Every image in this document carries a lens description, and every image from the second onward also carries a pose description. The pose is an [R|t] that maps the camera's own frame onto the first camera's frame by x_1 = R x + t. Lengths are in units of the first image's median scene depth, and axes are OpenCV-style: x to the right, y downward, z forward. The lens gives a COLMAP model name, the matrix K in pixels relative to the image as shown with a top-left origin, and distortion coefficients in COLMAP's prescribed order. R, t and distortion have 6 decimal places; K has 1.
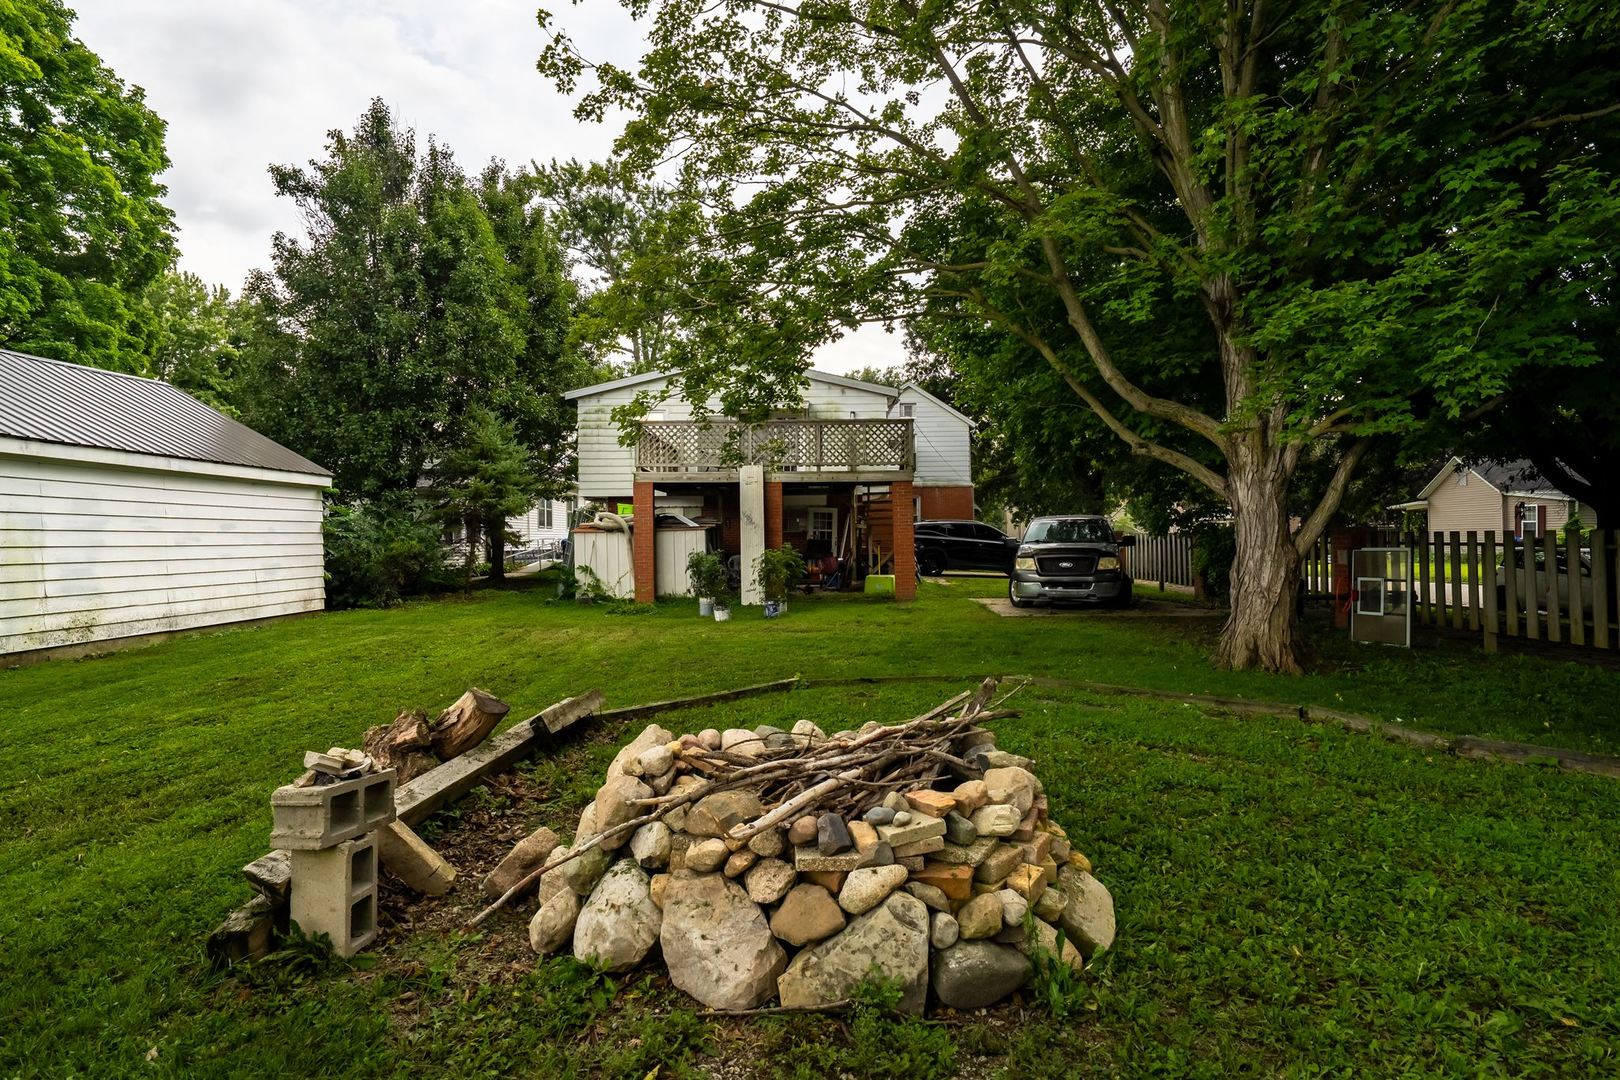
lens RADIAL K [[821.5, 0, 824.2], [0, 821.5, 540.8], [0, 0, 1]] dist [0.001267, 0.000984]
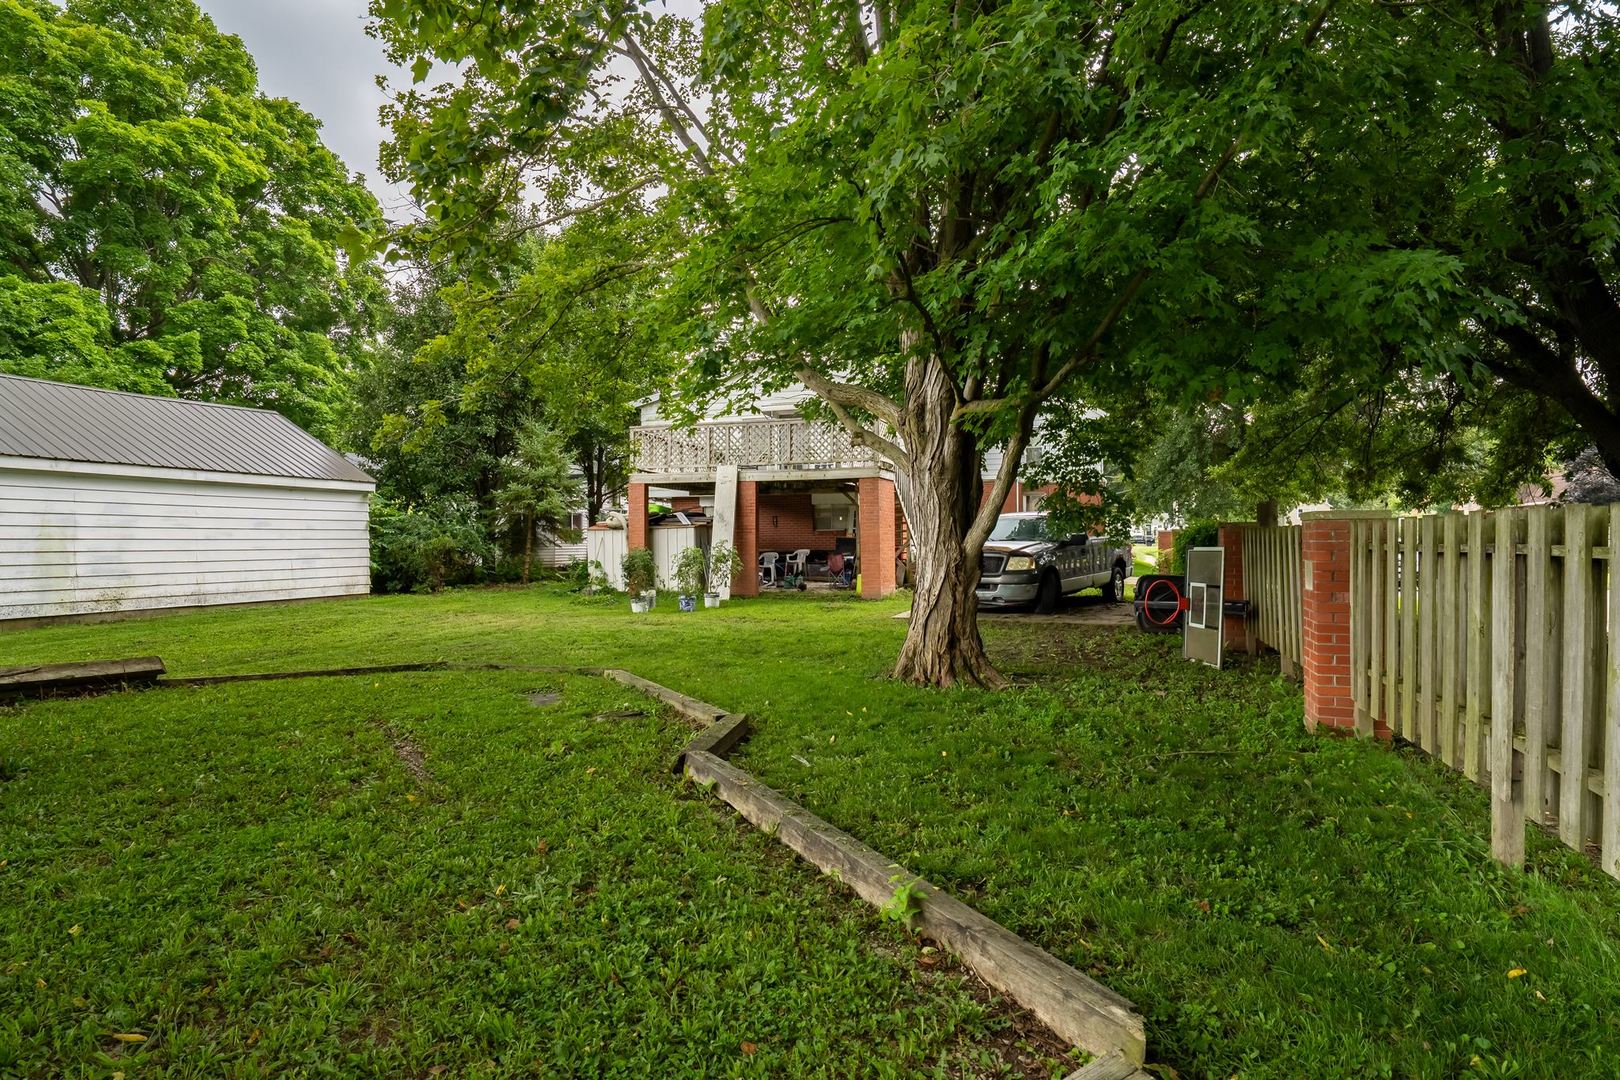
lens RADIAL K [[821.5, 0, 837.6], [0, 821.5, 539.3], [0, 0, 1]] dist [0.001267, 0.000984]
pose [[0.951156, 0.004077, -0.308684, 0.414405], [-0.004731, 0.999988, -0.001371, 0.002489], [0.308674, 0.002764, 0.951164, 0.068030]]
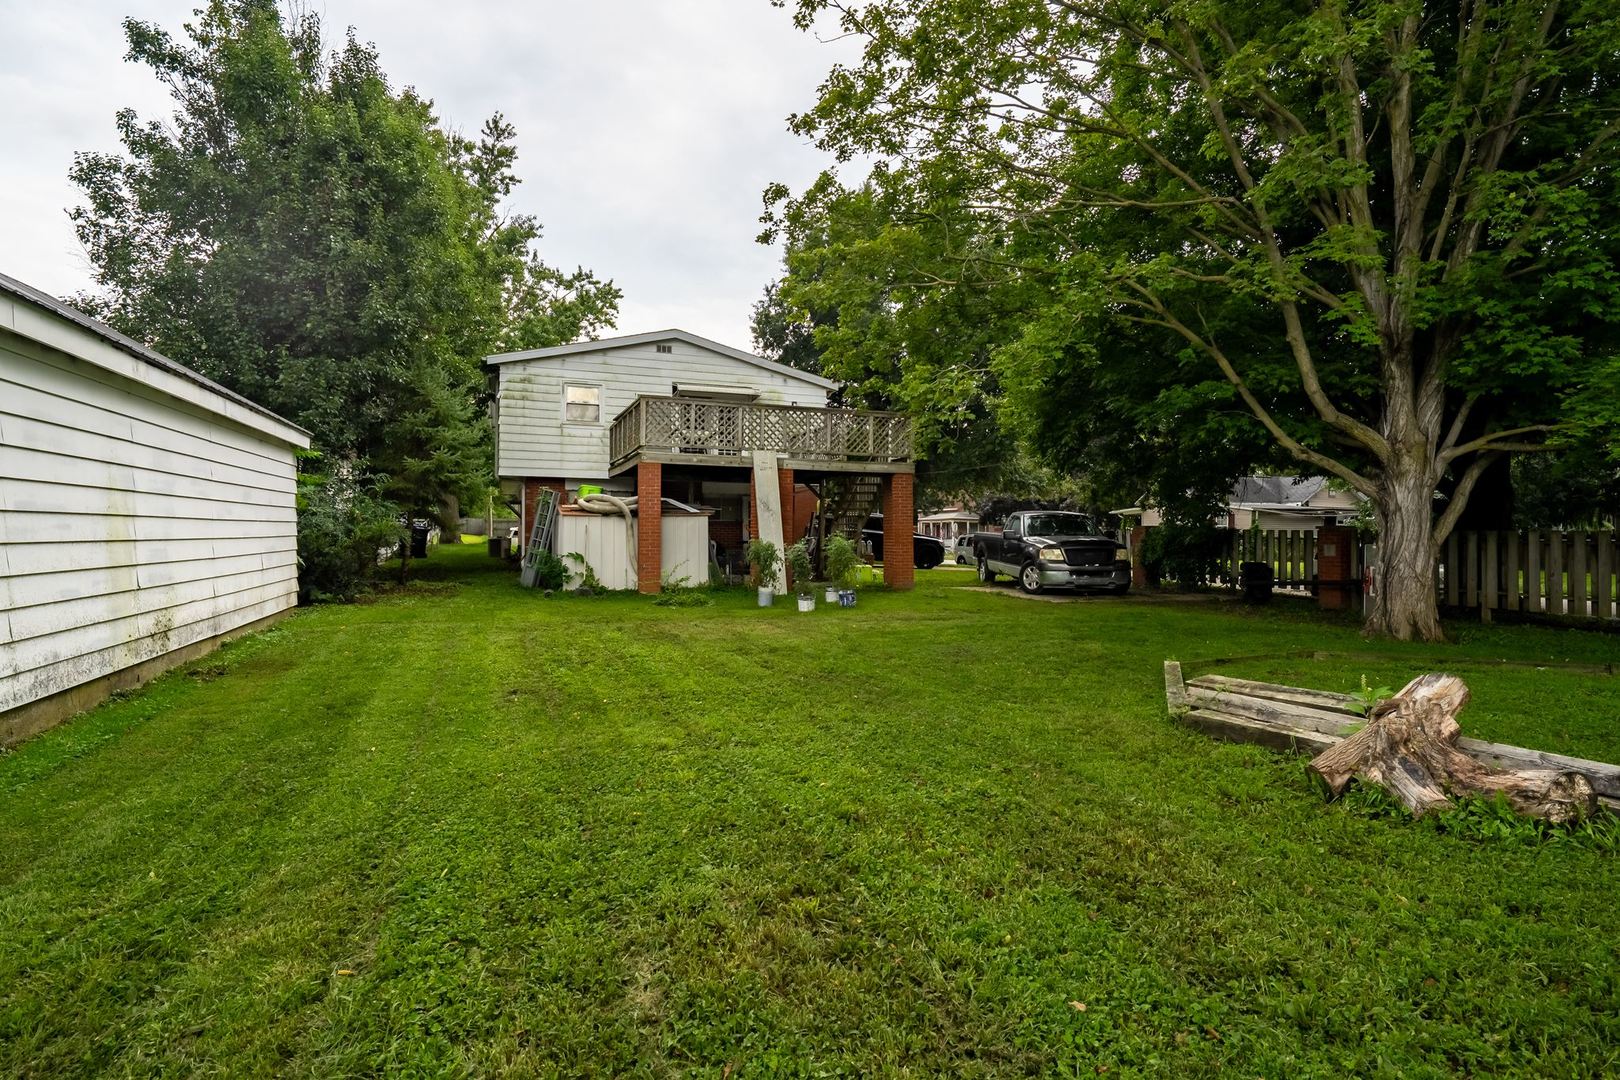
lens RADIAL K [[799.7, 0, 805.7], [0, 799.7, 538.6], [0, 0, 1]] dist [-0.001889, 0.002673]
pose [[0.938141, 0.014662, 0.345942, -0.418917], [-0.016509, 0.999861, 0.002393, 0.009929], [-0.345859, -0.007956, 0.938253, 0.116731]]
